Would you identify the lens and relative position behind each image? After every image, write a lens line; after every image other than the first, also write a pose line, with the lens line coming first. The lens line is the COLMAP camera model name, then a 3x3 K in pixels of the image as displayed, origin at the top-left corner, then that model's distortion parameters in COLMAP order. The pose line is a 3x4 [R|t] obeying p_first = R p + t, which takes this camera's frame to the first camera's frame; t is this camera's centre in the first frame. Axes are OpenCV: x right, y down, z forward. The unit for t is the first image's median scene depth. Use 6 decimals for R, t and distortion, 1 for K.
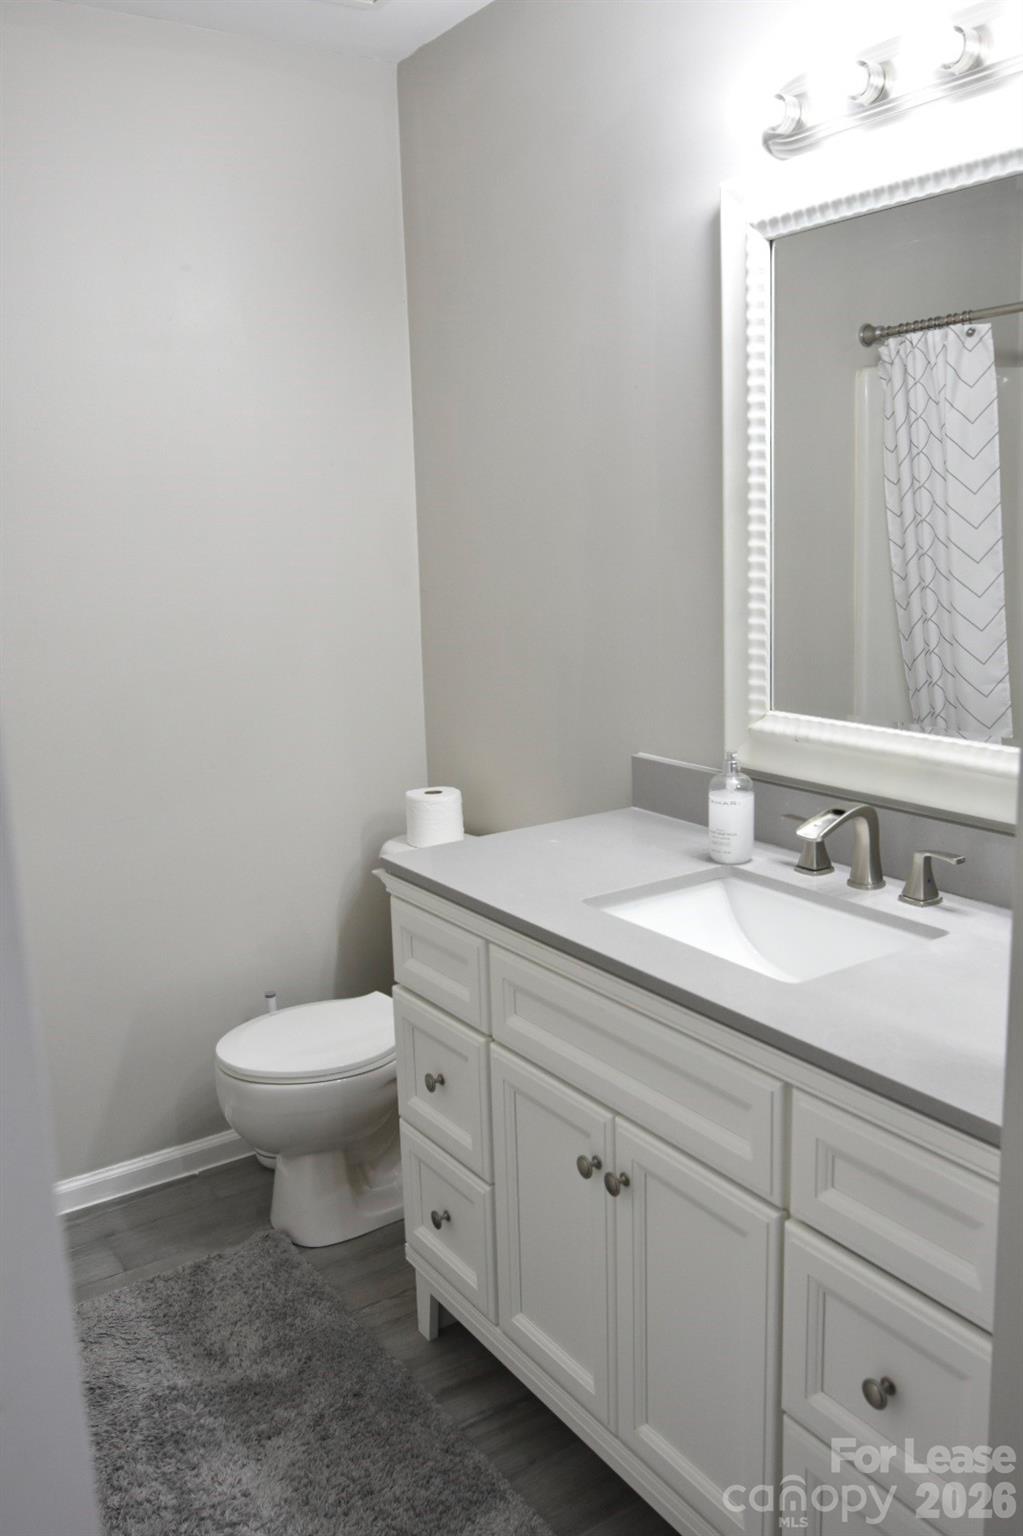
lens RADIAL K [[1285.0, 0, 512.1], [0, 1285.0, 769.5], [0, 0, 1]] dist [0.017793, 0.003670]
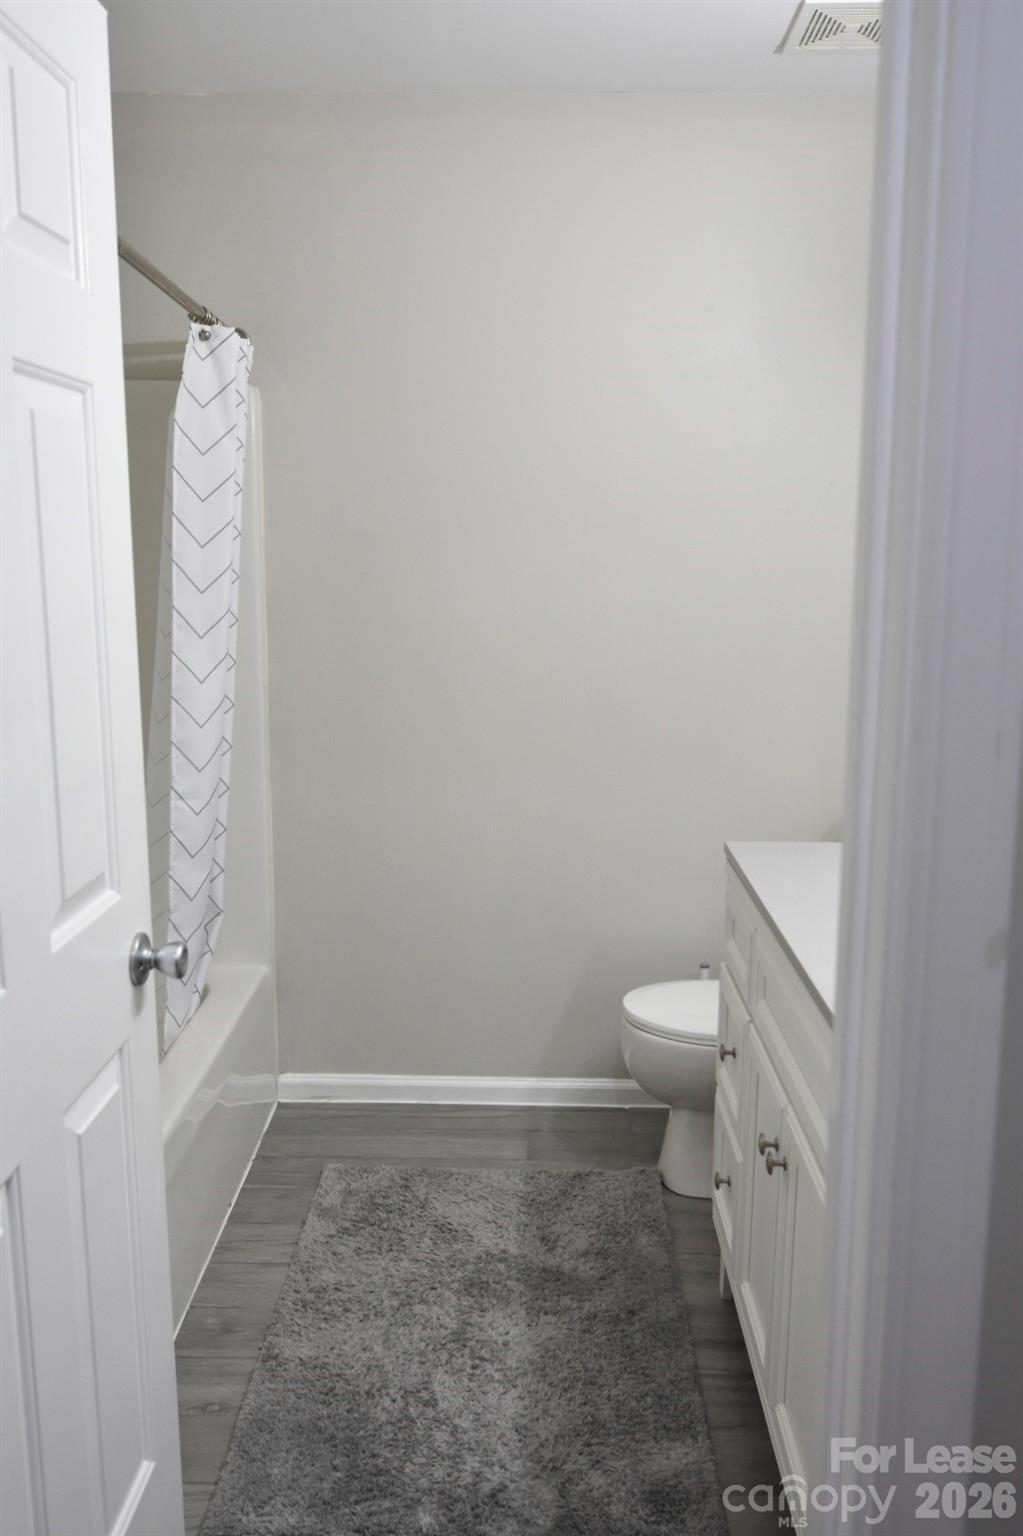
lens RADIAL K [[1285.0, 0, 510.9], [0, 1285.0, 767.5], [0, 0, 1]] dist [0.017793, 0.003670]
pose [[0.819790, 0.130434, -0.557613, 0.356759], [-0.137272, 0.990086, 0.029780, -0.002396], [0.555969, 0.052131, 0.829567, -0.011051]]
